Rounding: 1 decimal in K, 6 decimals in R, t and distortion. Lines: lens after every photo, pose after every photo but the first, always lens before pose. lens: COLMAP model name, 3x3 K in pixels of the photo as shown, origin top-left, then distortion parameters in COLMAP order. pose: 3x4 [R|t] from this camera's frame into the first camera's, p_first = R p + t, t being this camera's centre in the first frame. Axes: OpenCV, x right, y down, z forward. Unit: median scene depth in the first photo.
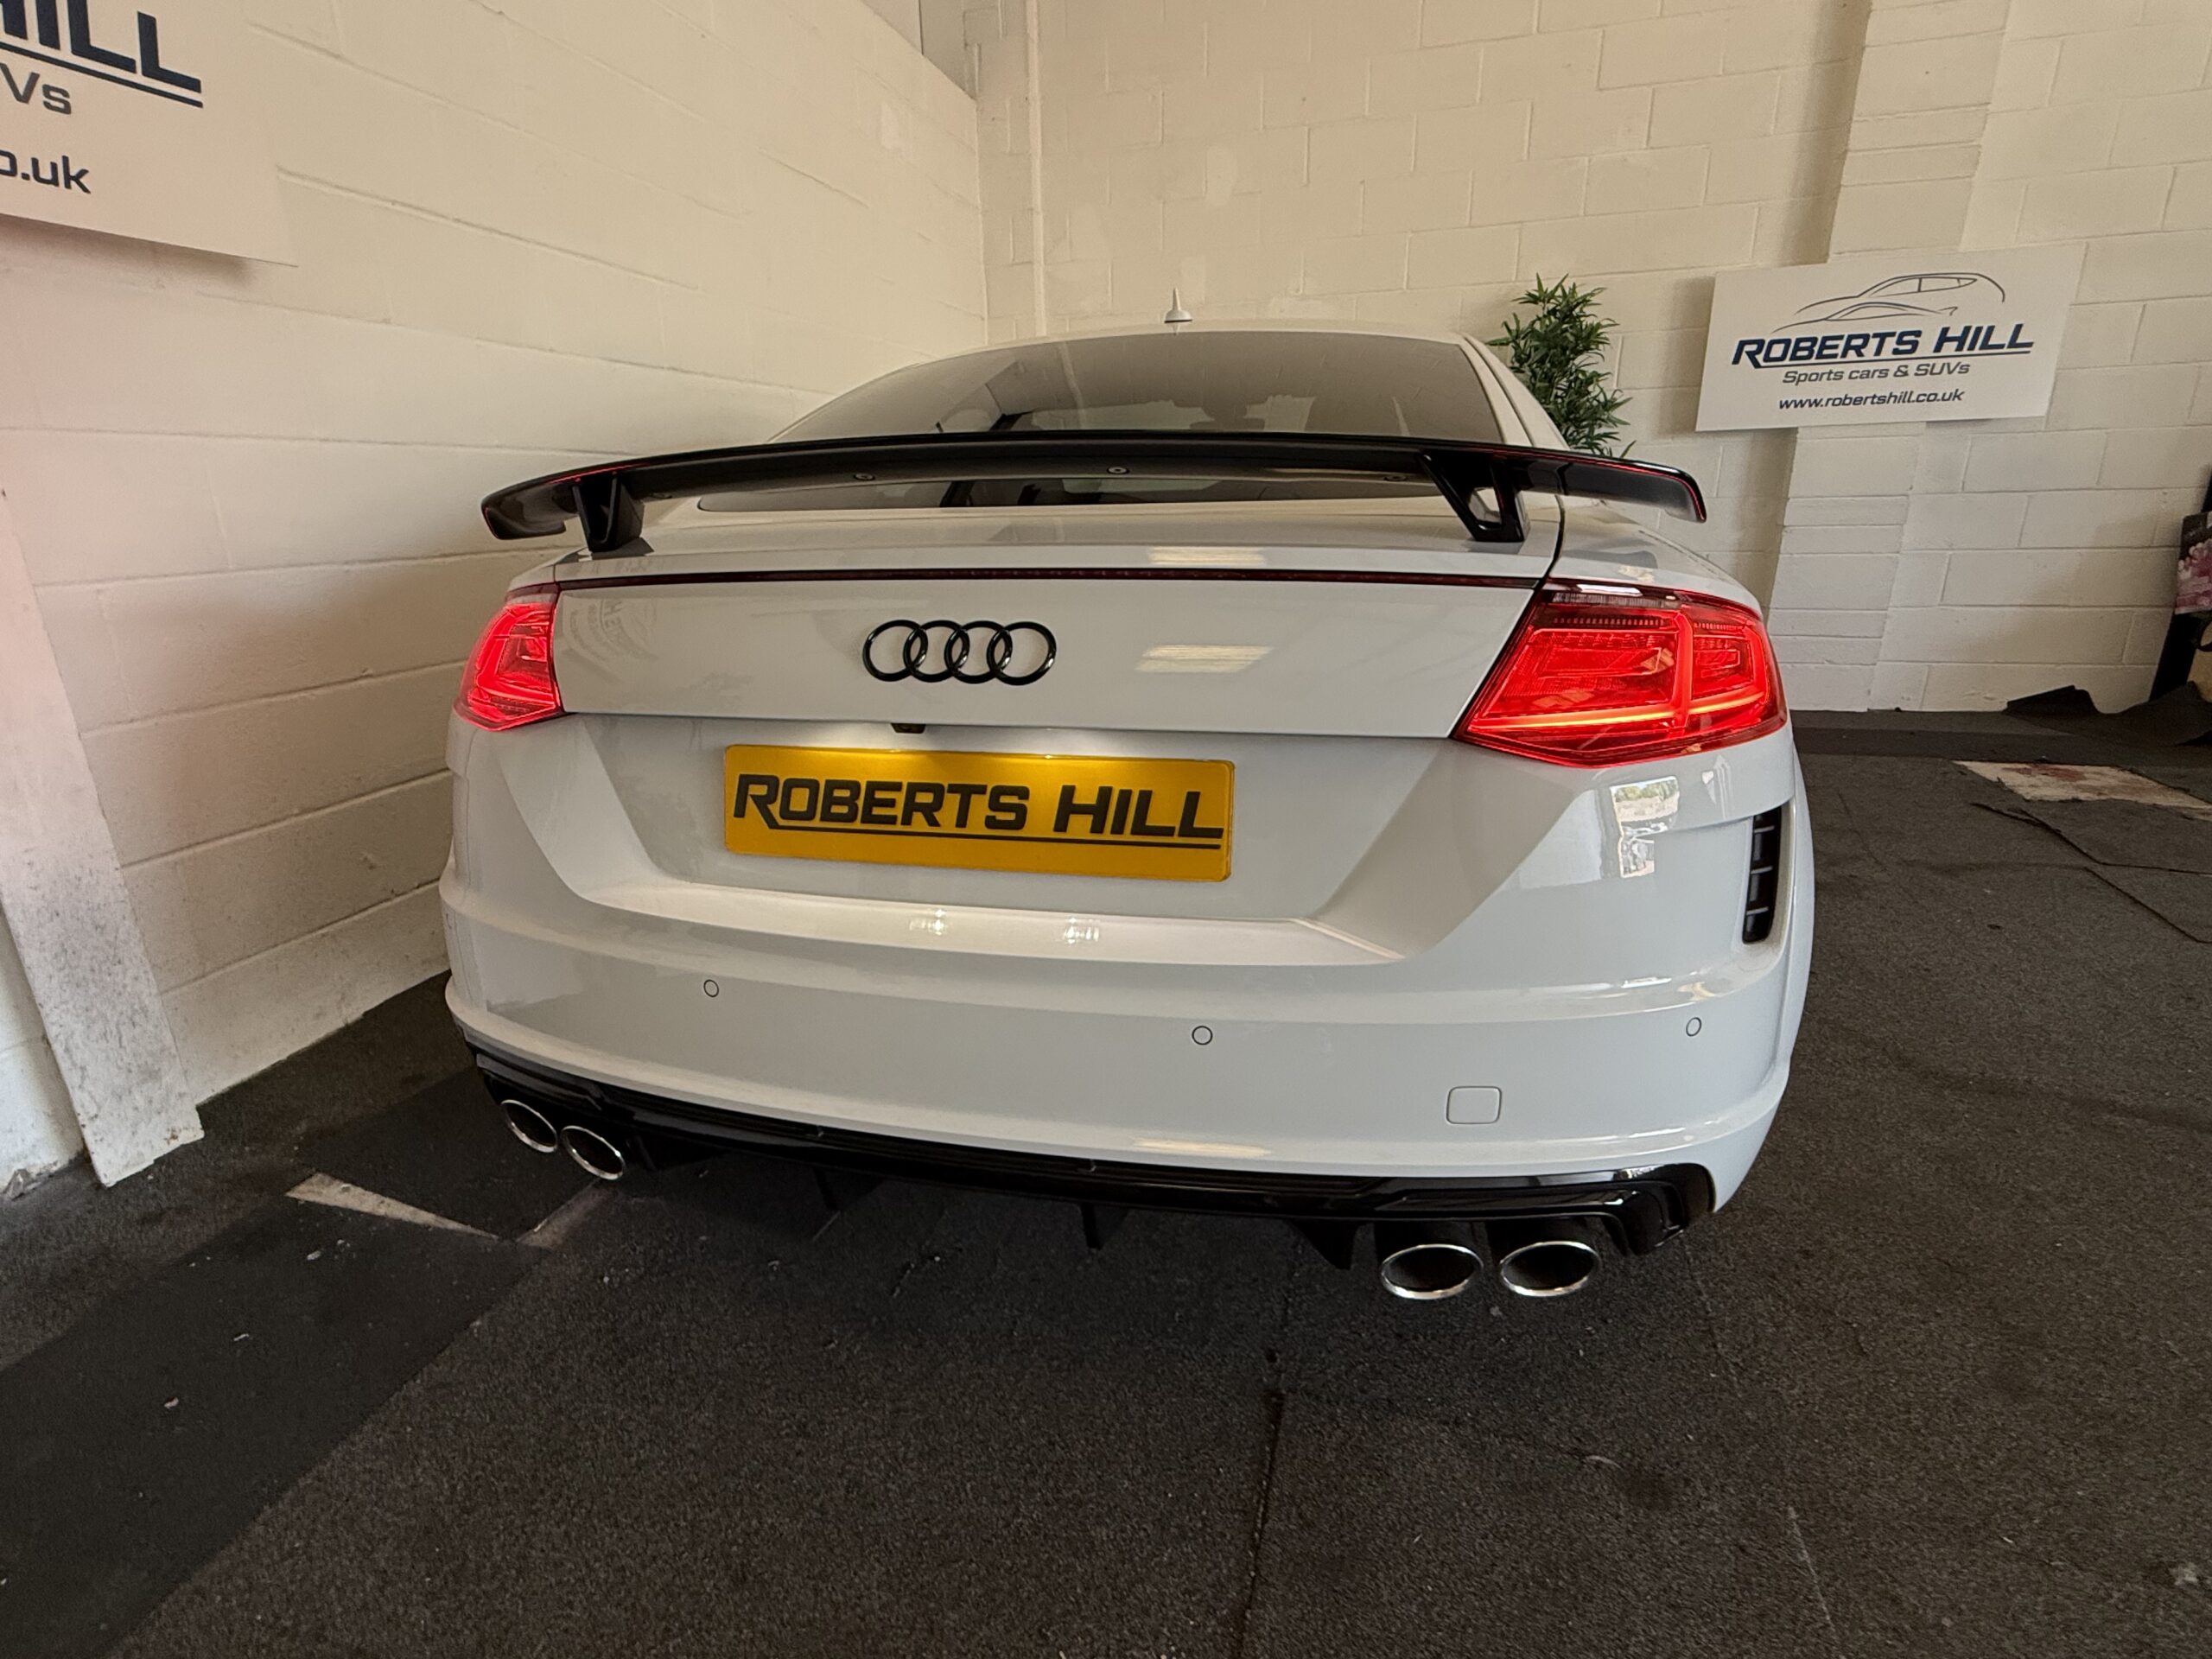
lens RADIAL K [[1083.1, 0, 1065.6], [0, 1083.1, 828.4], [0, 0, 1]] dist [0.002700, -0.001269]
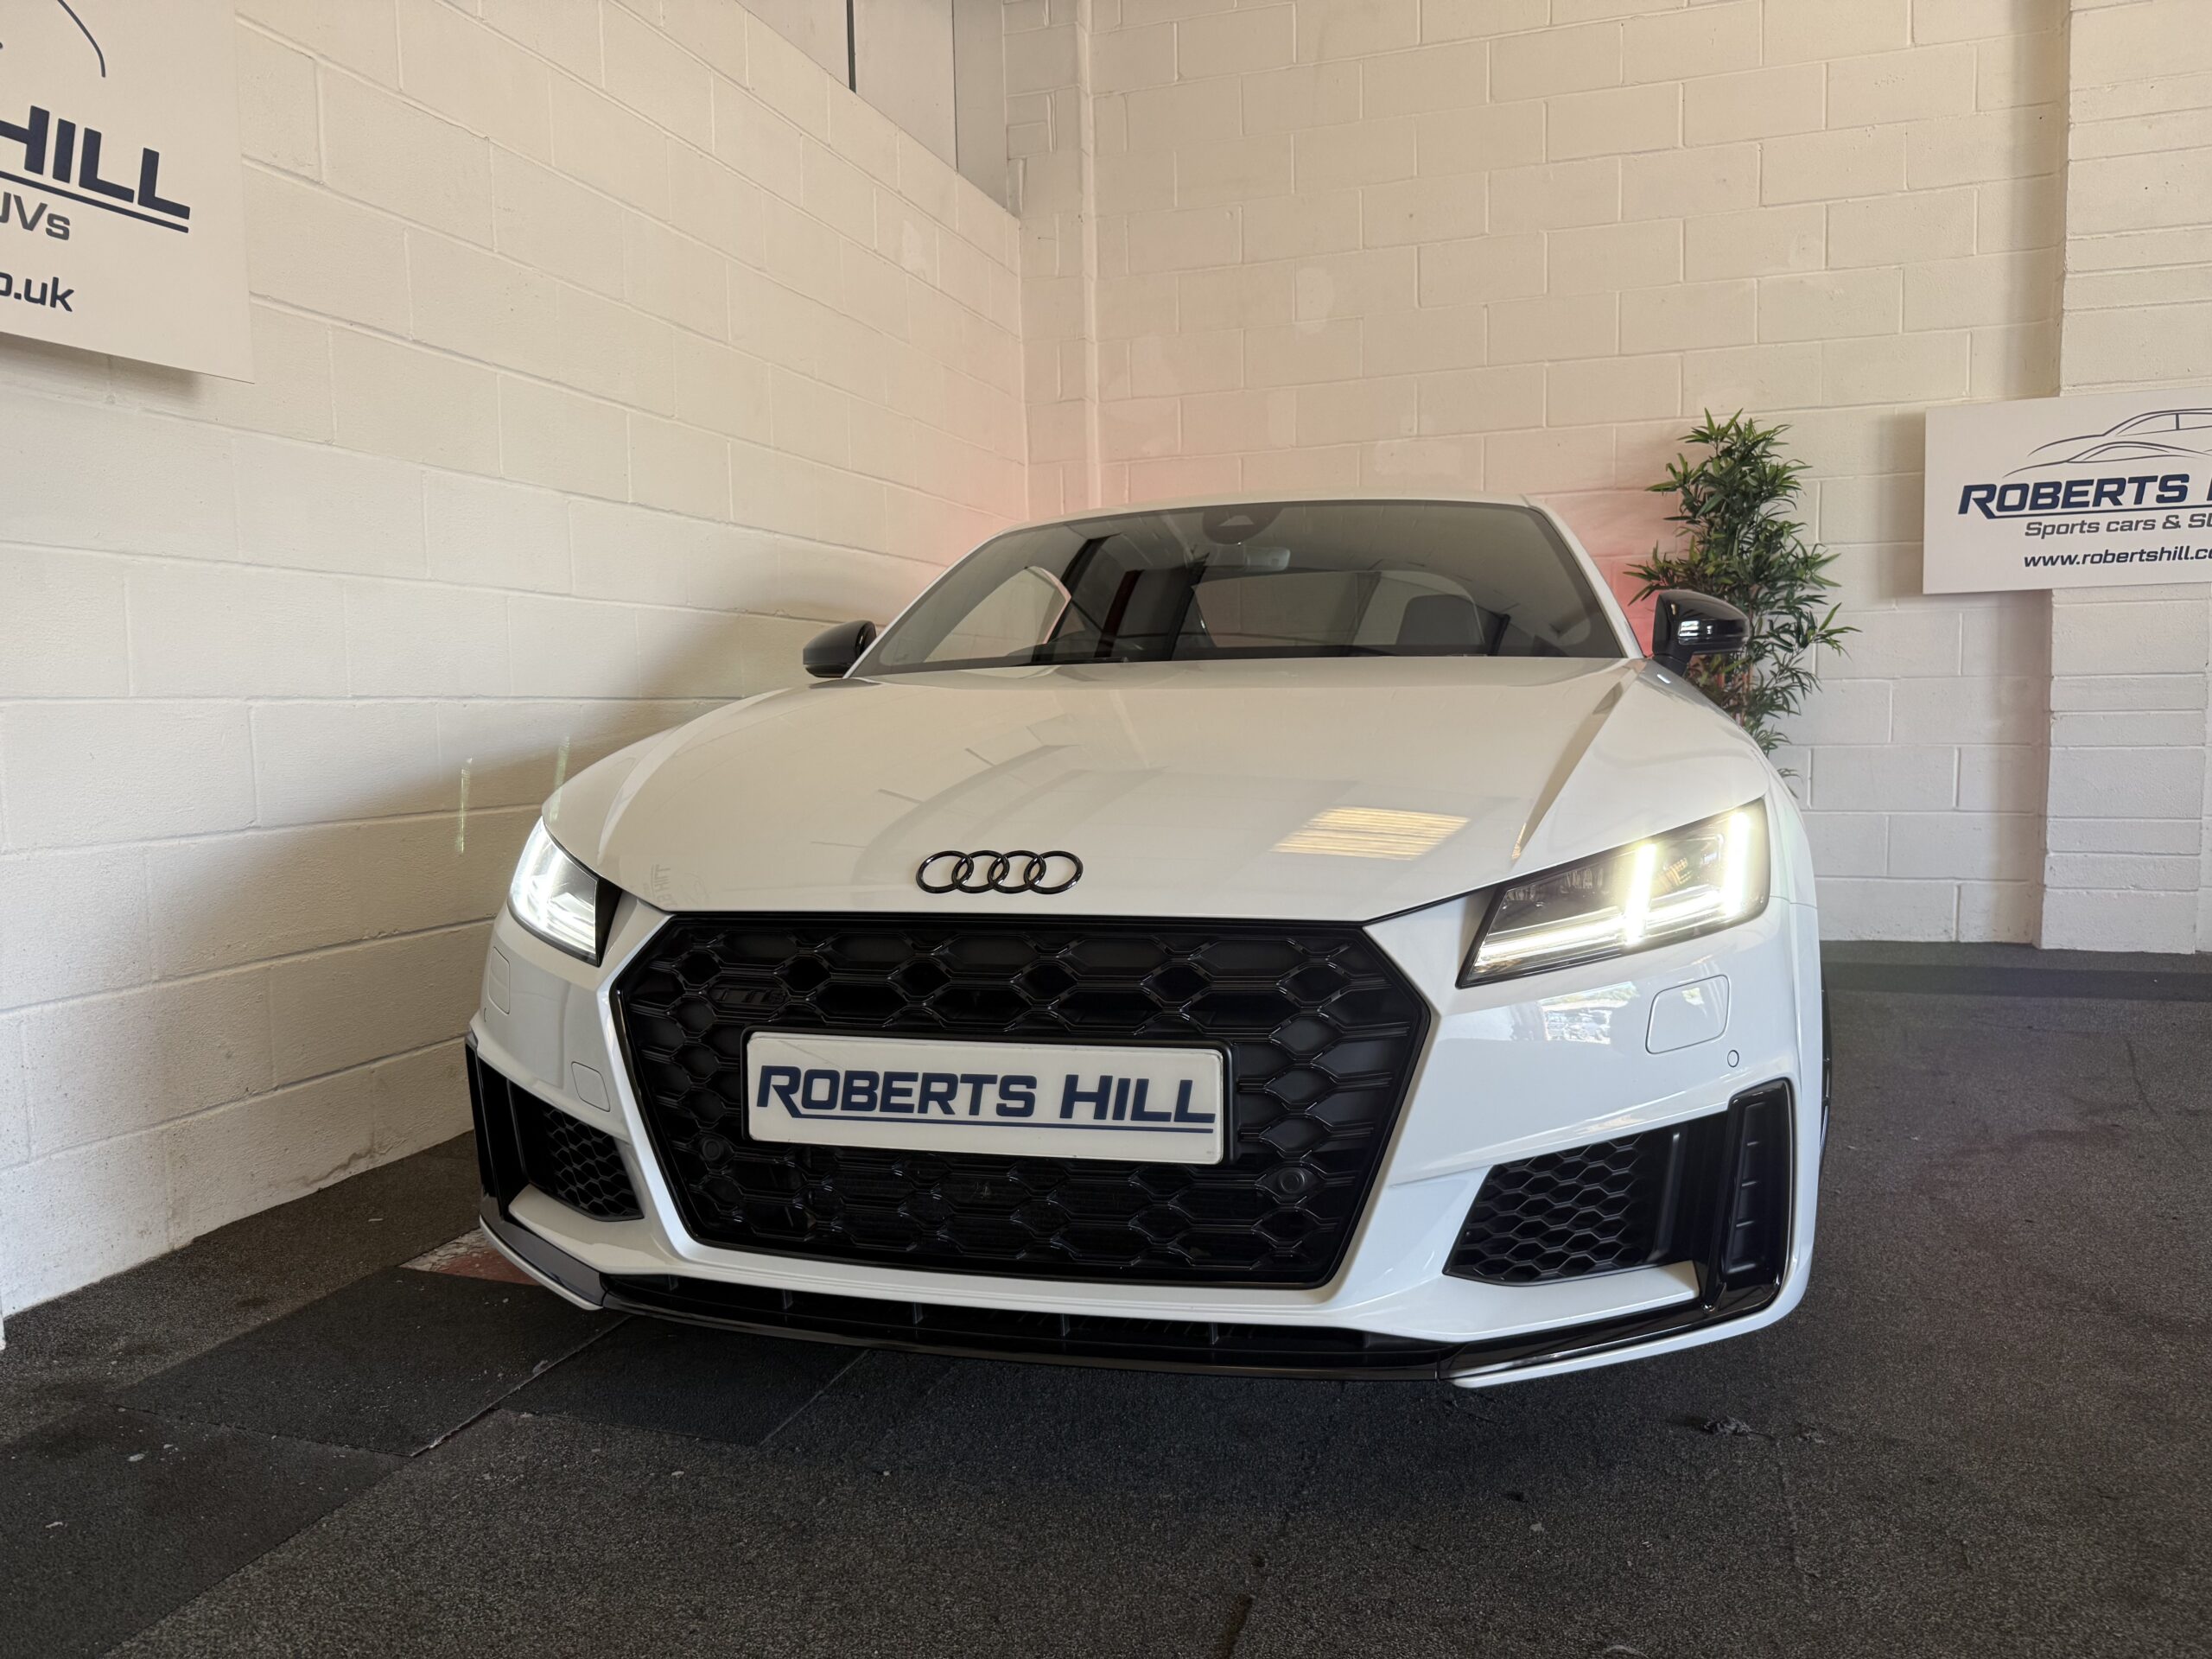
lens RADIAL K [[1585.7, 0, 1107.4], [0, 1585.7, 834.1], [0, 0, 1]] dist [-0.005018, -0.002538]
pose [[0.999476, 0.009981, -0.030799, 0.081172], [-0.016402, 0.976284, -0.215873, 0.157966], [0.027914, 0.216265, 0.975936, -0.249111]]
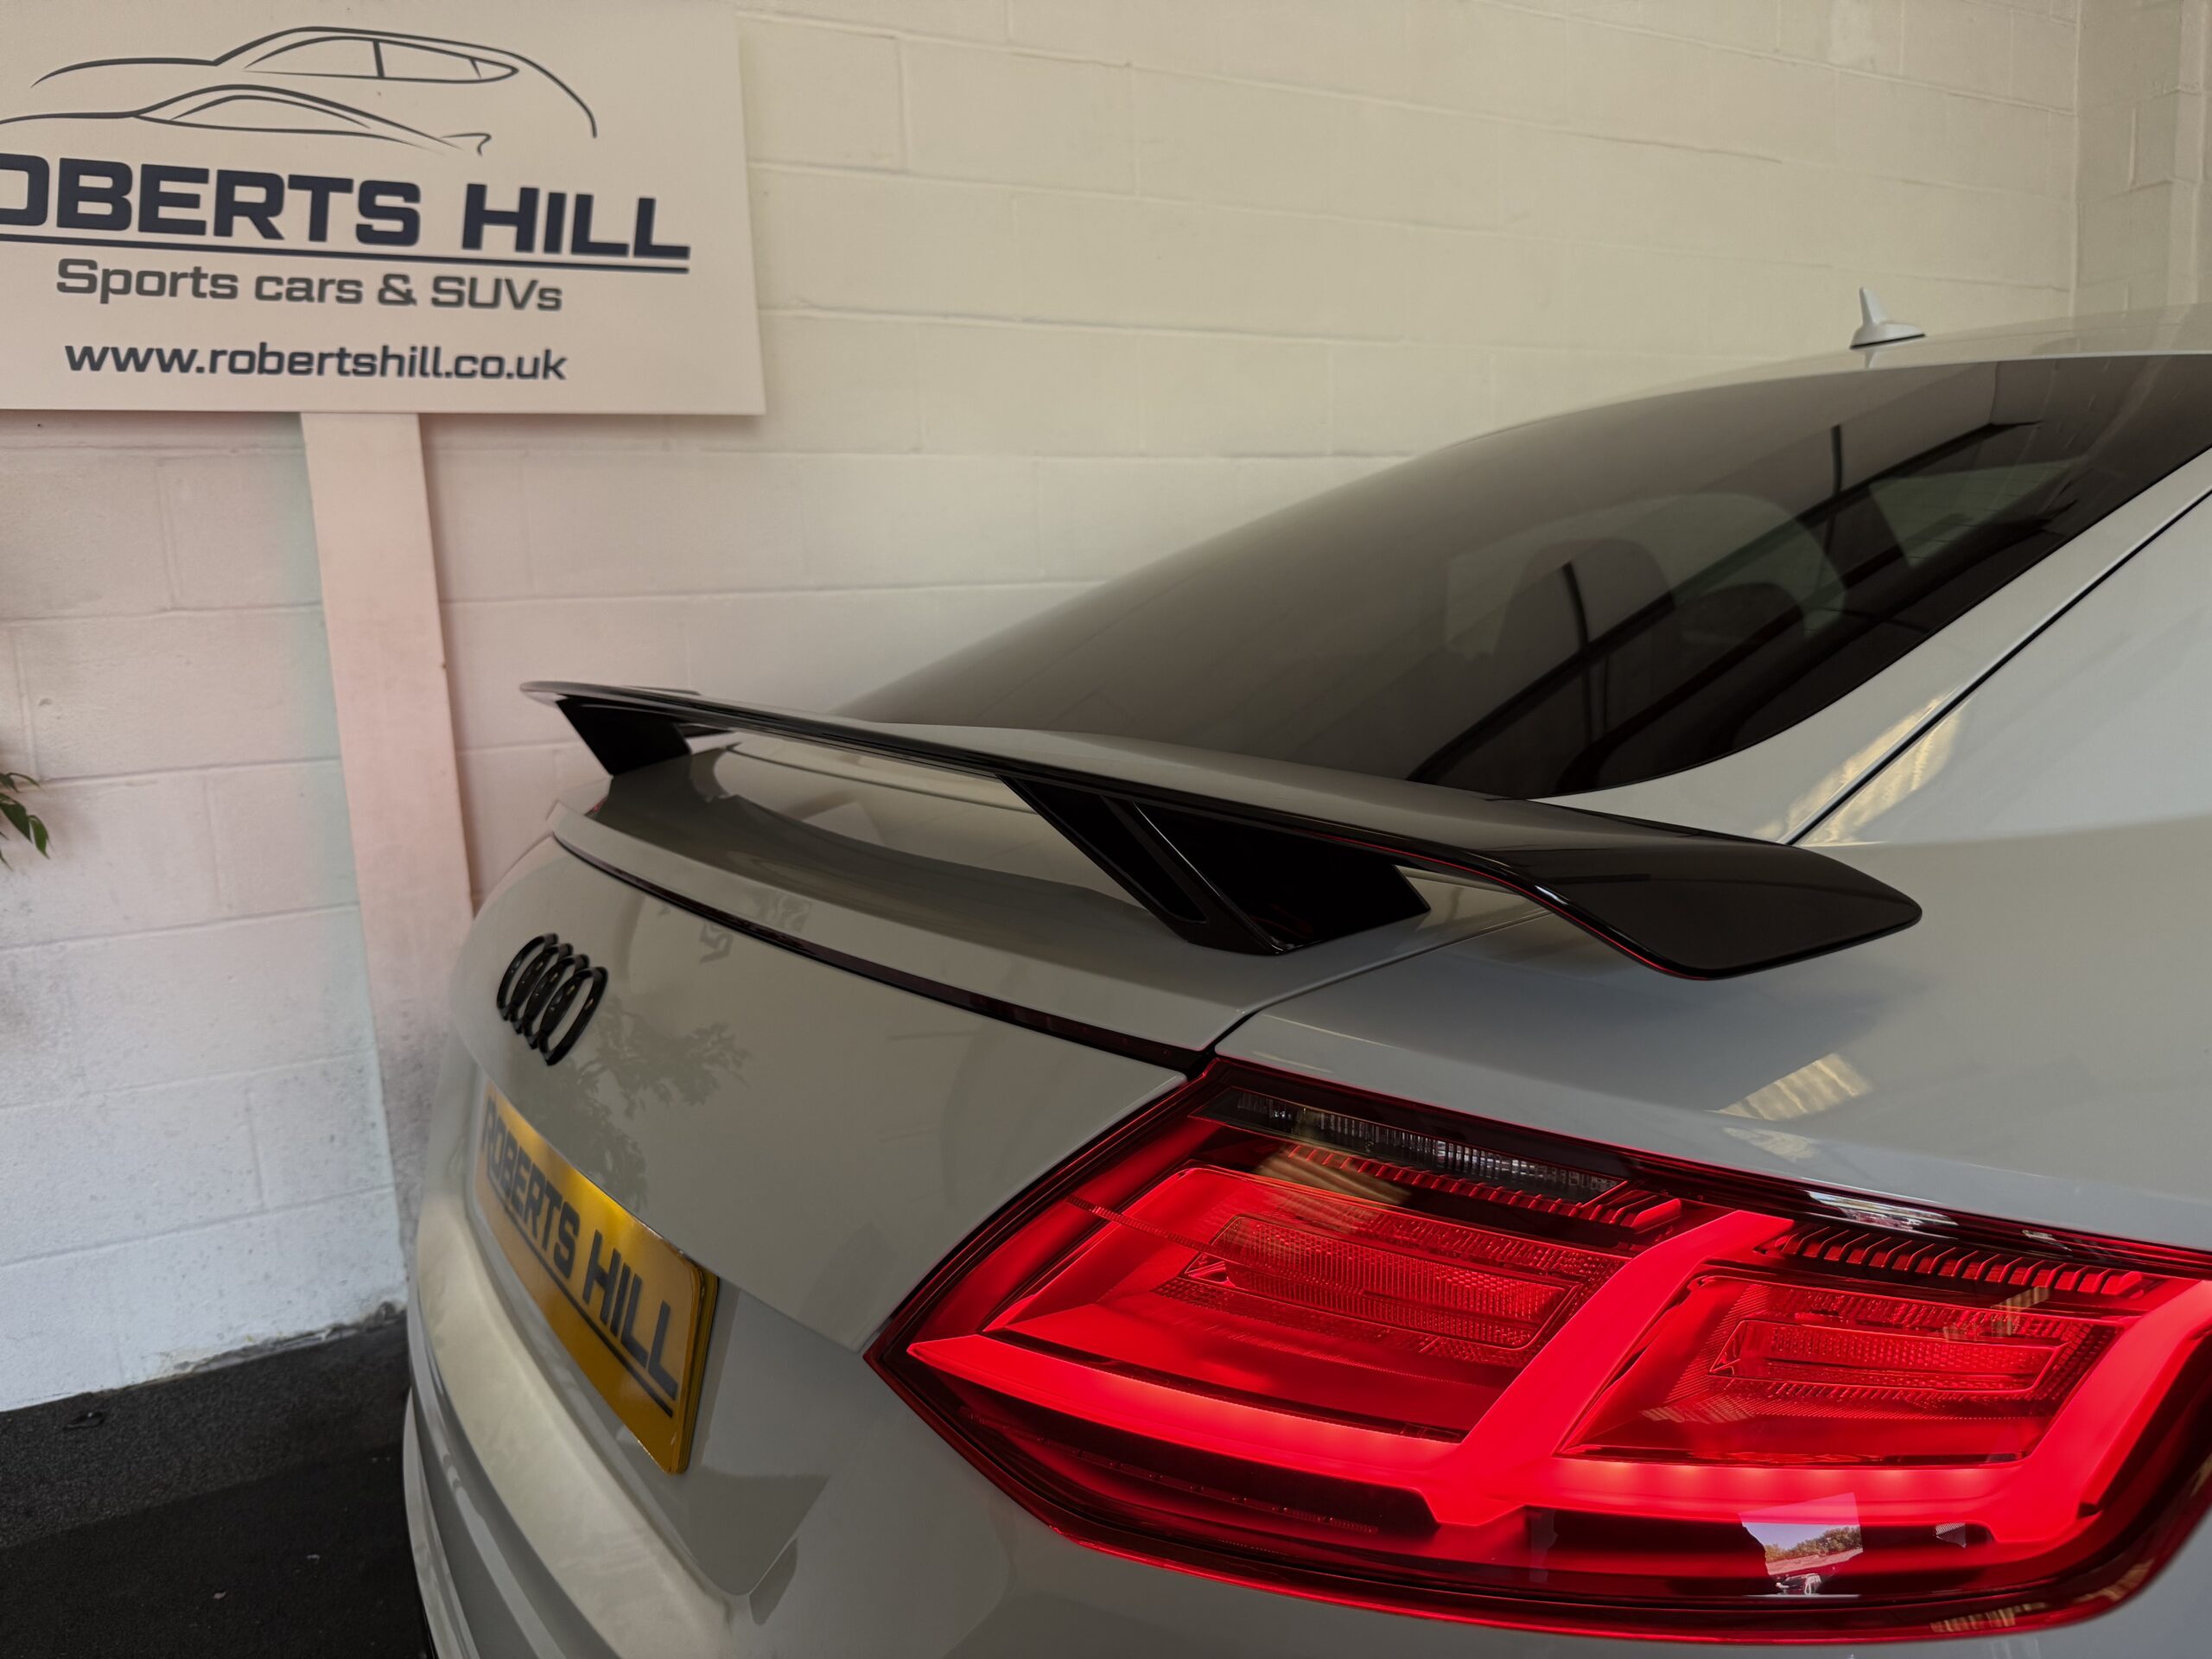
lens RADIAL K [[1604.5, 0, 1097.7], [0, 1604.5, 819.1], [0, 0, 1]] dist [-0.006102, -0.008138]
pose [[0.714616, 0.092402, -0.693387, 0.510855], [-0.179429, 0.982287, -0.054022, -0.170227], [0.676113, 0.163019, 0.718537, 0.294456]]
